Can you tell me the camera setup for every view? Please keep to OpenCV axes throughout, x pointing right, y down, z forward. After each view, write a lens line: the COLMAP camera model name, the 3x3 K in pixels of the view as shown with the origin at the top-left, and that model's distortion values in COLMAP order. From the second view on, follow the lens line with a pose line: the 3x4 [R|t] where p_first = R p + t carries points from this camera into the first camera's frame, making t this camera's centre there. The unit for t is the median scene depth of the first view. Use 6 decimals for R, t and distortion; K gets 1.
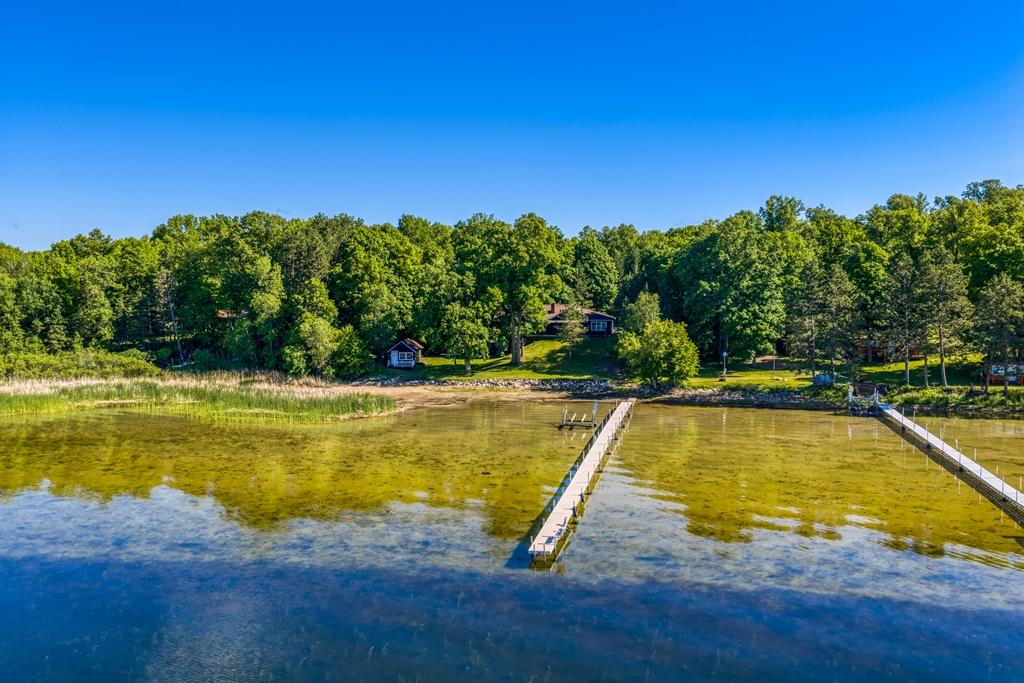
lens RADIAL K [[841.7, 0, 508.8], [0, 841.7, 344.3], [0, 0, 1]] dist [0.015030, -0.032554]
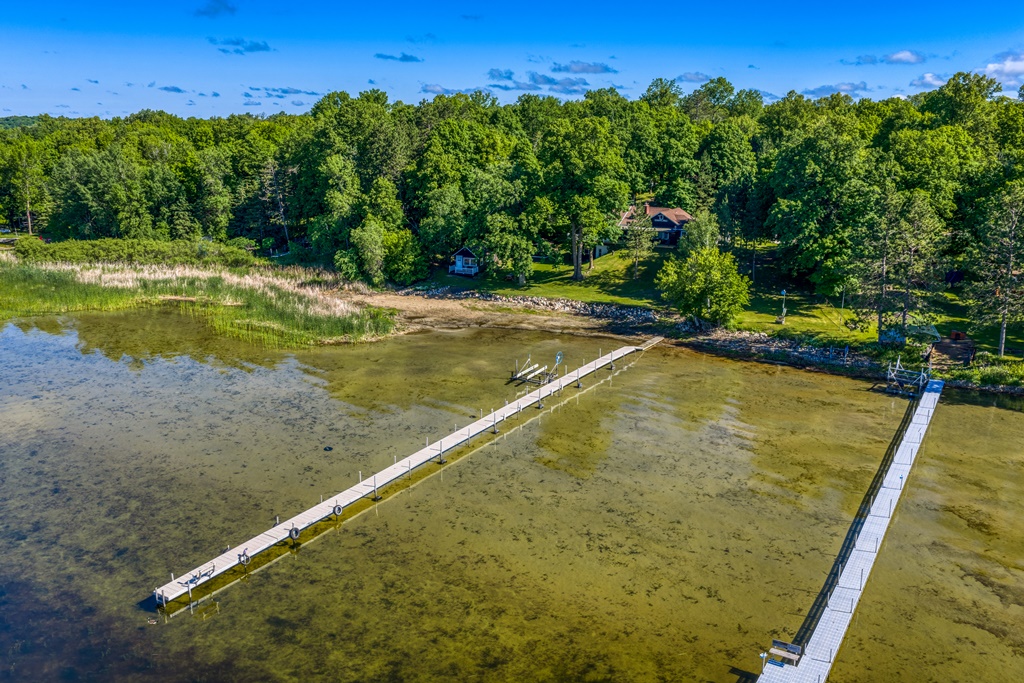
lens RADIAL K [[841.7, 0, 515.9], [0, 841.7, 342.1], [0, 0, 1]] dist [0.015030, -0.032554]
pose [[0.943744, 0.090709, -0.317993, 0.247553], [-0.030961, 0.981655, 0.188136, -0.080491], [0.329225, -0.167707, 0.929239, 0.109137]]
